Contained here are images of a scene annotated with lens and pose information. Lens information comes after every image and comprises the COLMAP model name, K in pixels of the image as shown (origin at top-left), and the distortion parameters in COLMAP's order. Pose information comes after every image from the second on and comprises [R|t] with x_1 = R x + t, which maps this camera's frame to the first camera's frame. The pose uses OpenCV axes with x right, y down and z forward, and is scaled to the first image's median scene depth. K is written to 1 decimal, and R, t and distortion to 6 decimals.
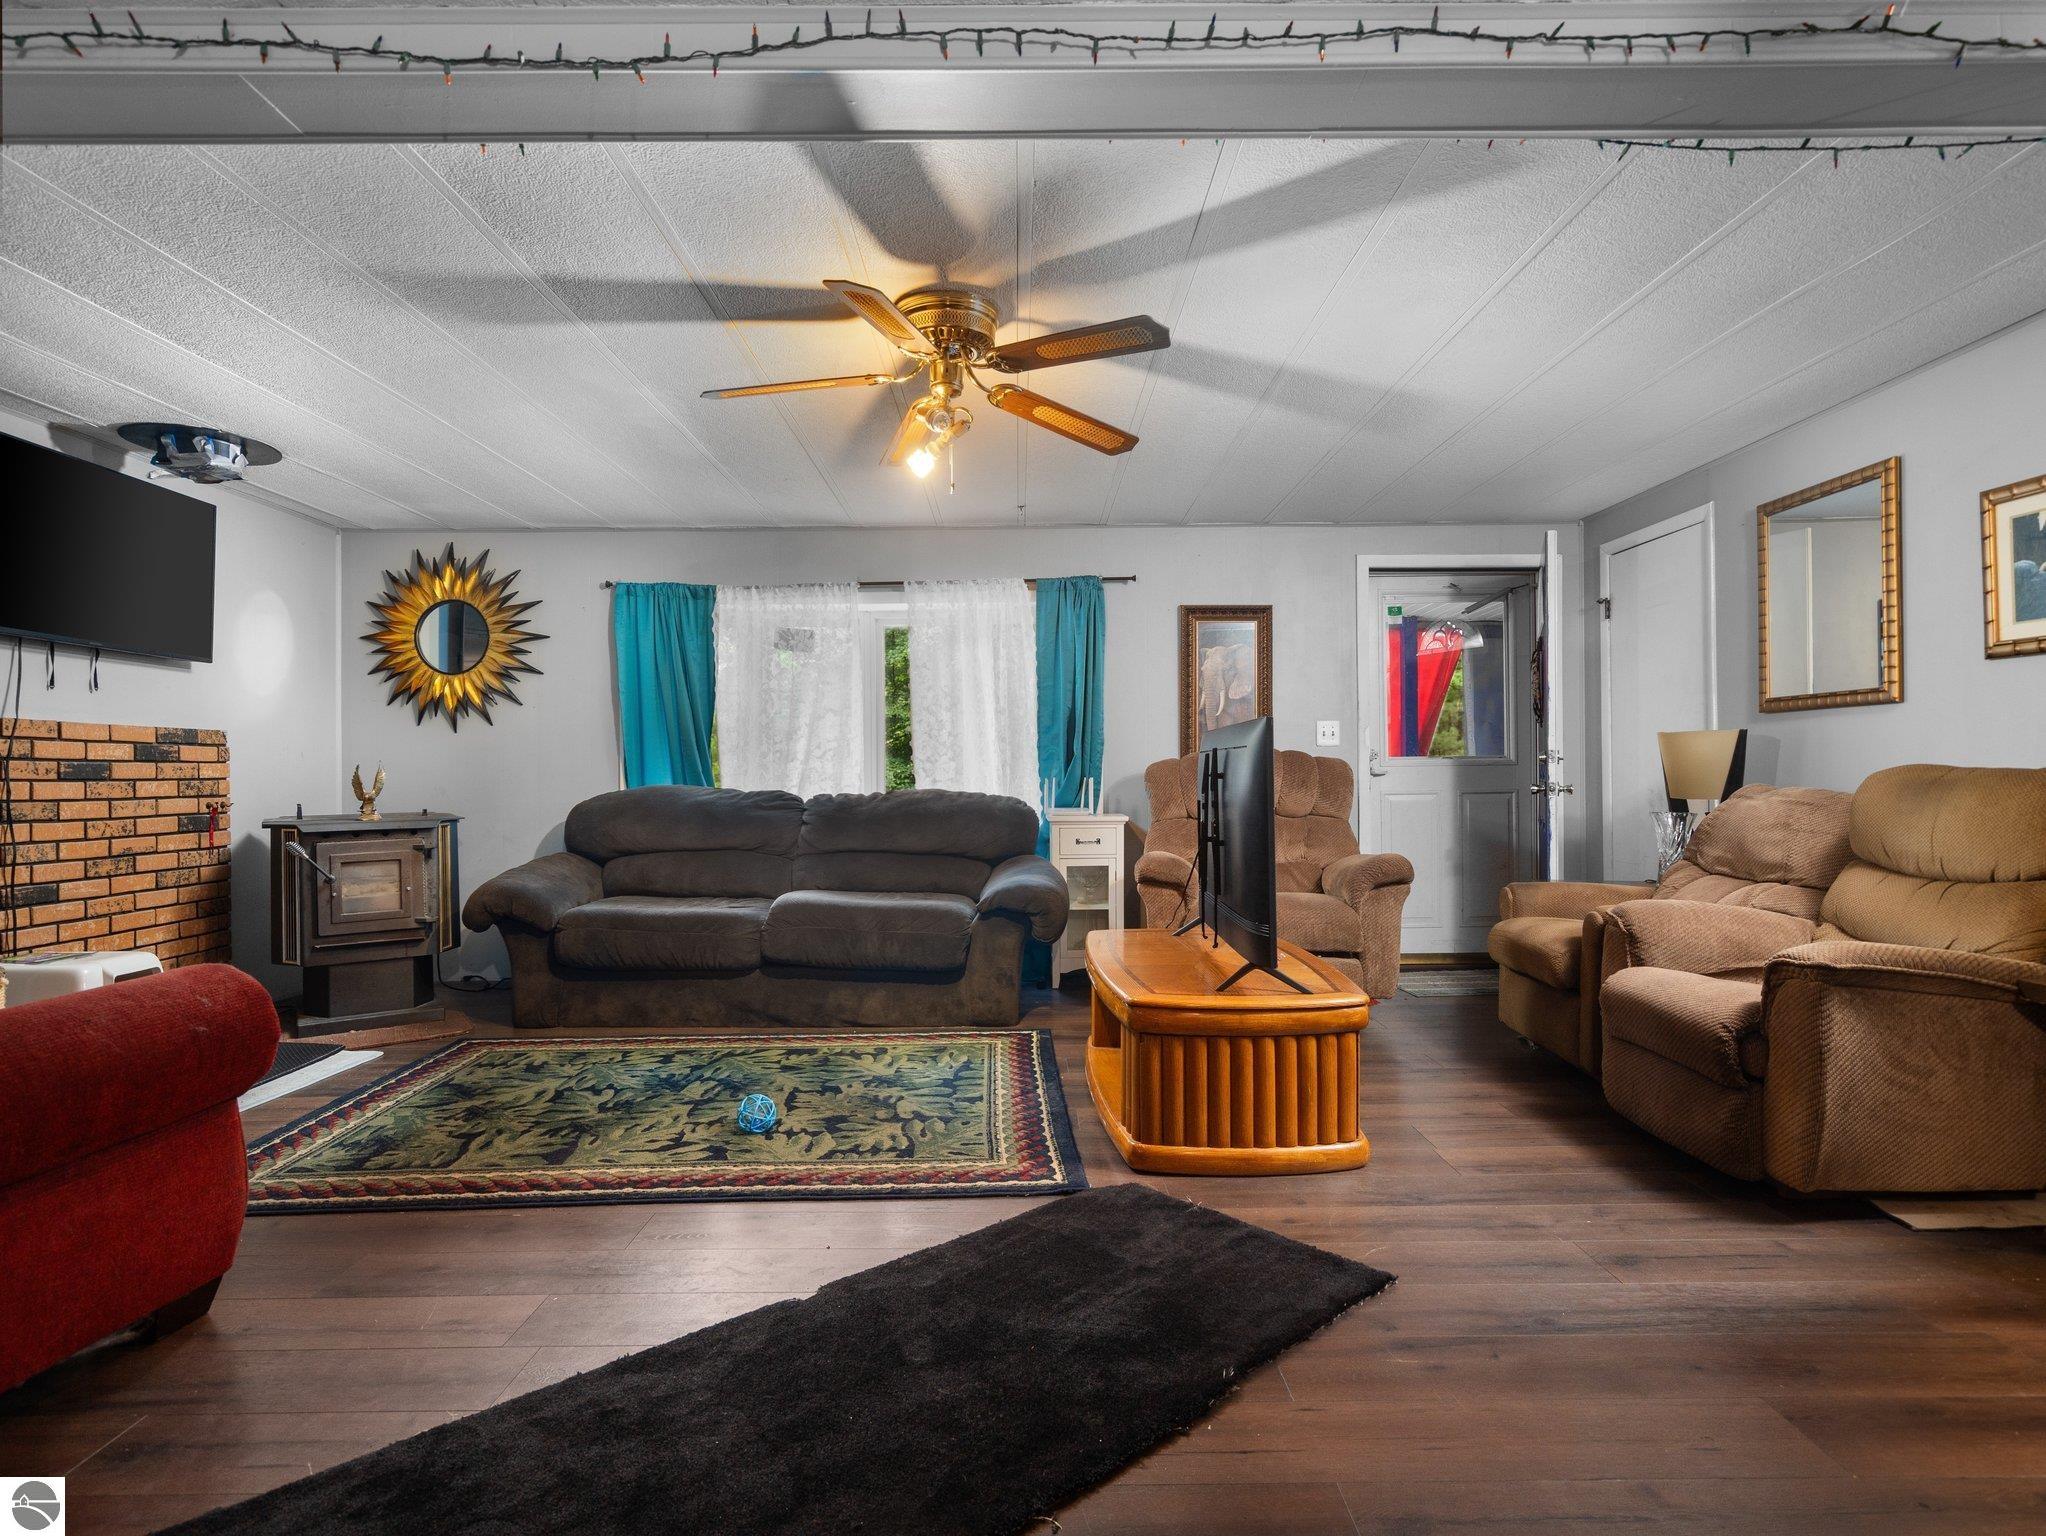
lens RADIAL K [[1068.2, 0, 1012.8], [0, 1068.2, 775.1], [0, 0, 1]] dist [-0.002816, 0.000104]
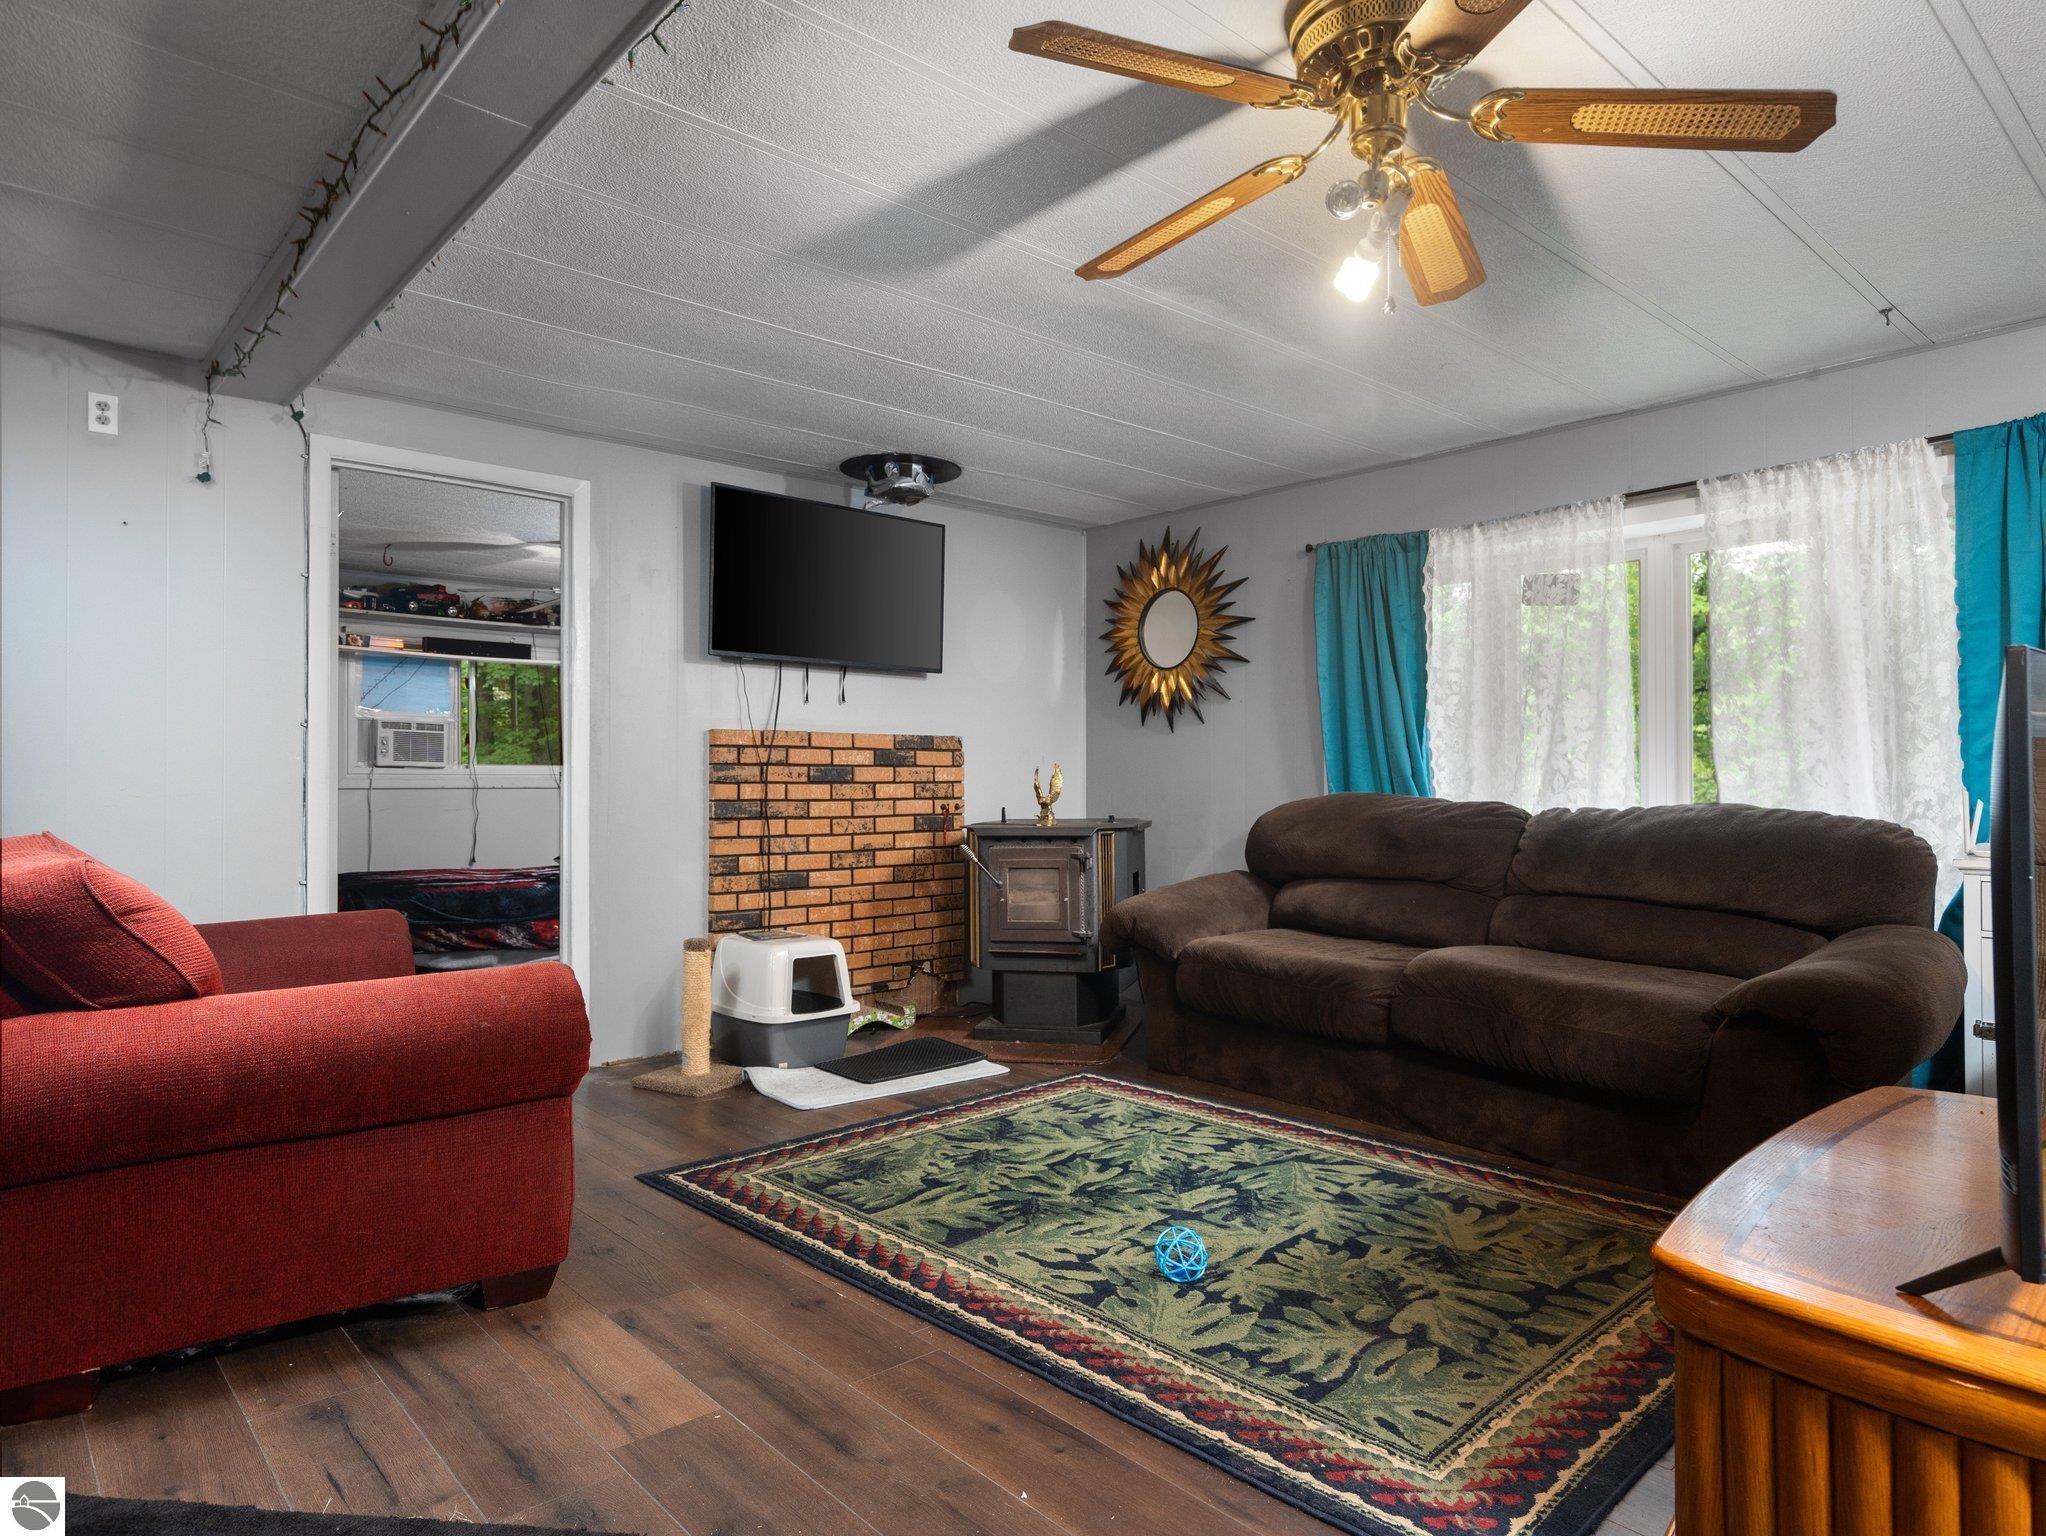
lens RADIAL K [[1205.1, 0, 1013.3], [0, 1205.1, 768.6], [0, 0, 1]] dist [-0.000119, 0.002209]
pose [[0.666122, -0.002854, -0.745838, 0.226786], [-0.002449, 0.999979, -0.006014, -0.003244], [0.745839, 0.005832, 0.666101, 0.293172]]
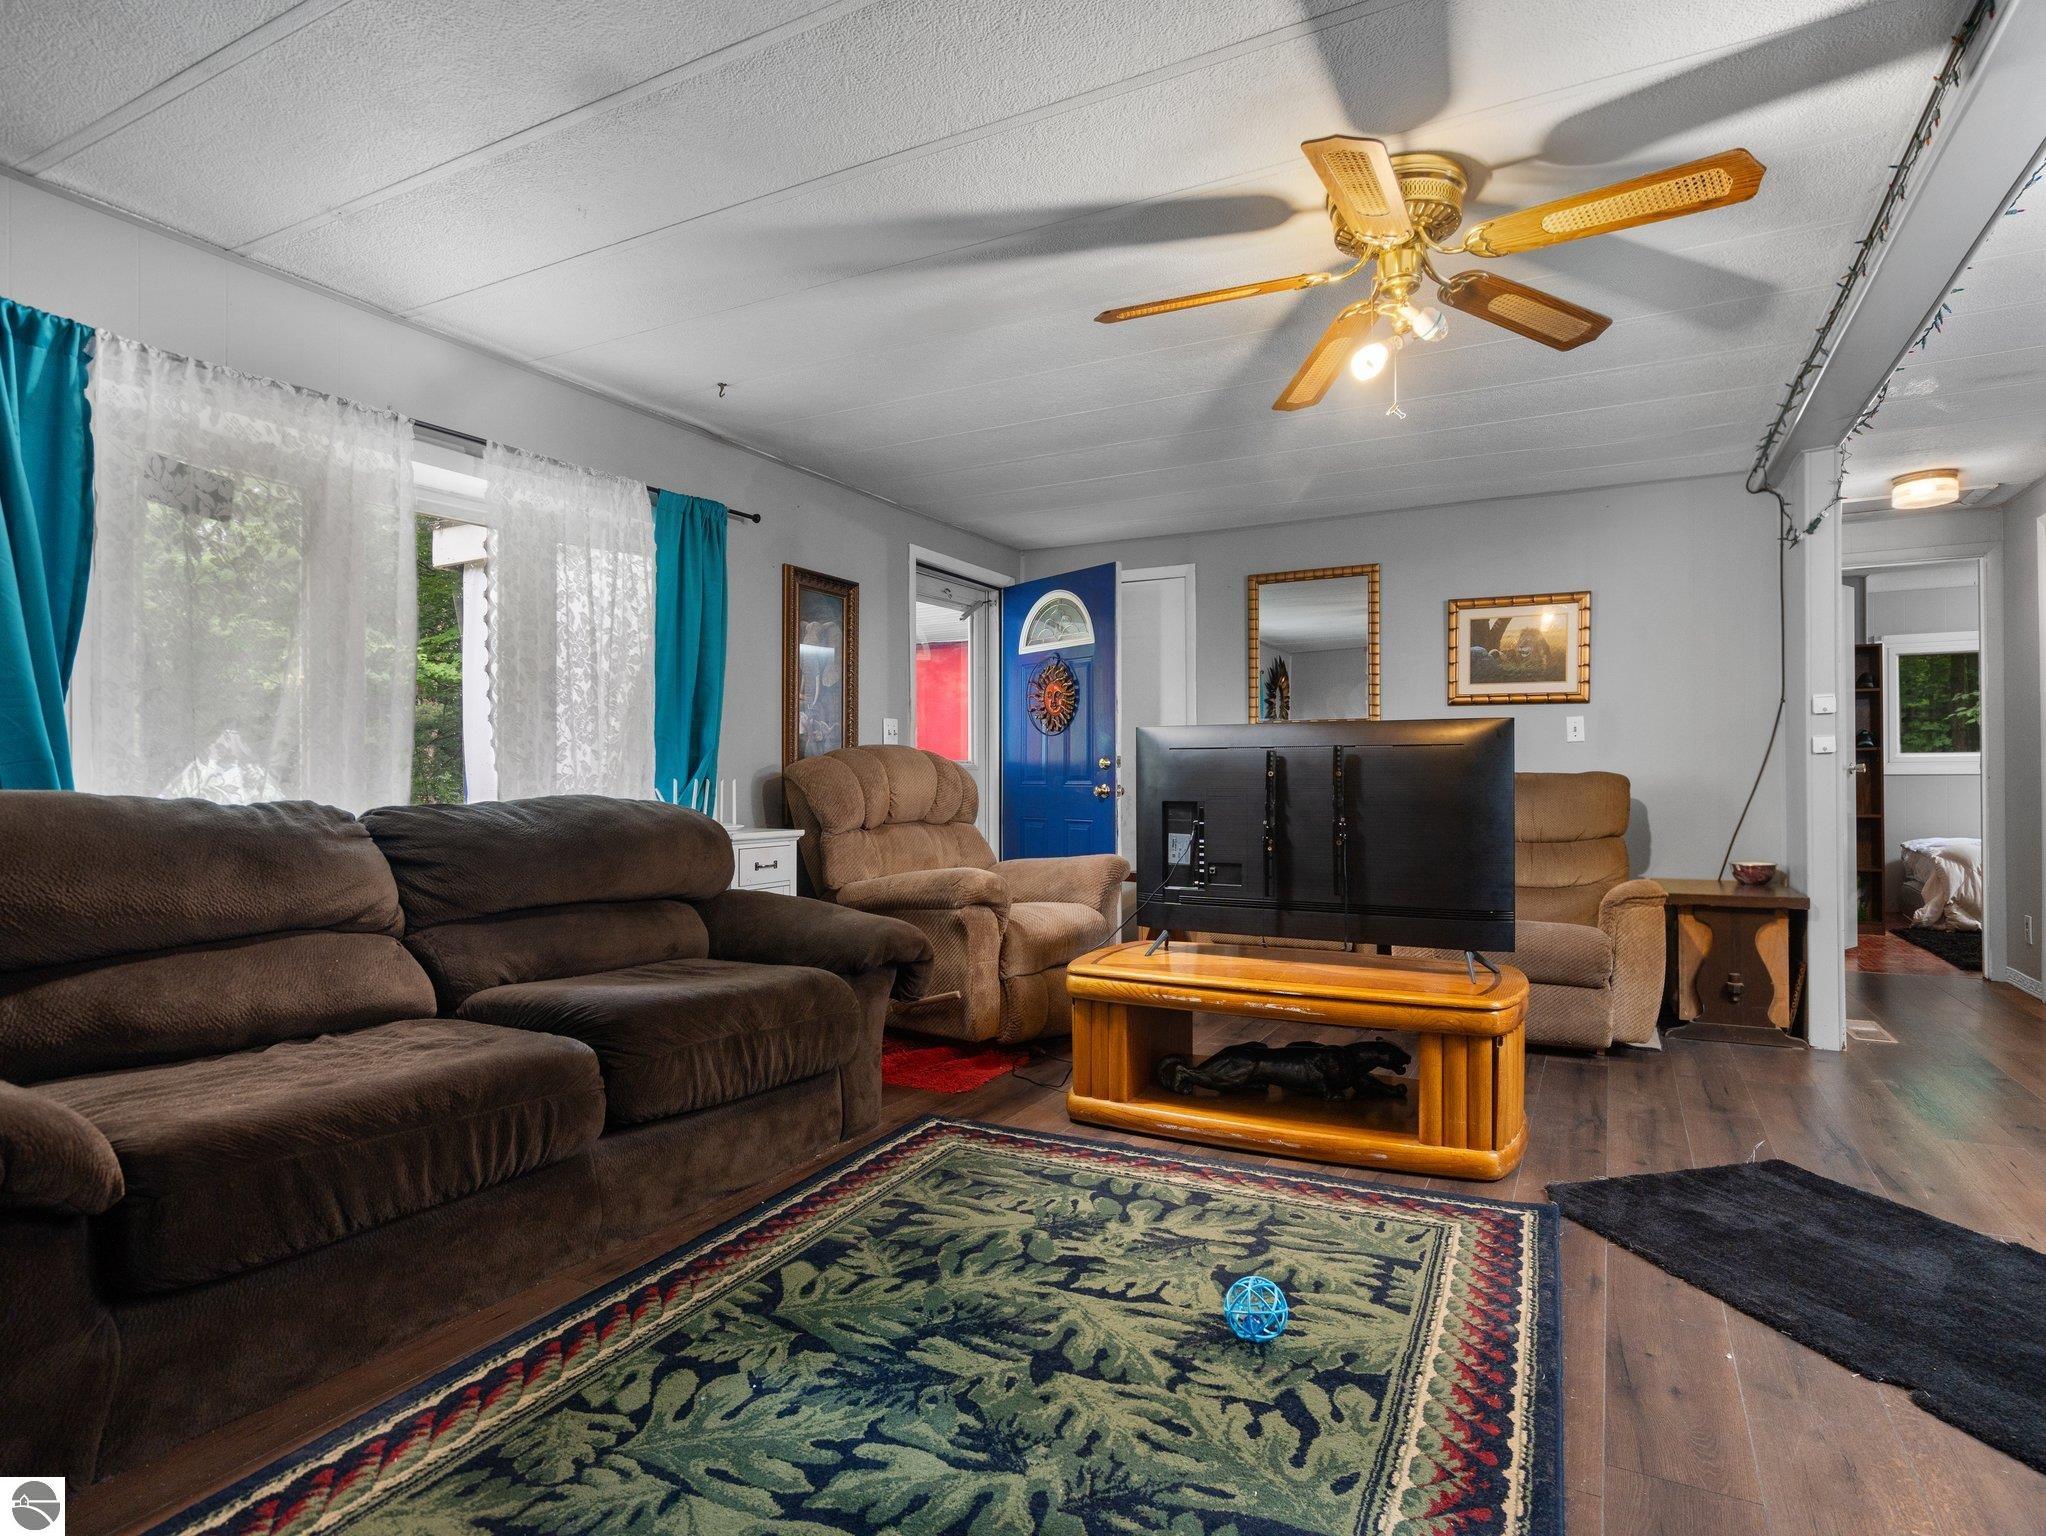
lens RADIAL K [[1116.0, 0, 997.5], [0, 1116.0, 781.8], [0, 0, 1]] dist [0.000439, 0.000778]
pose [[0.471252, 0.002384, 0.881995, -0.694612], [-0.000681, 0.999997, -0.002339, 0.007783], [-0.881998, 0.000501, 0.471253, 0.645950]]
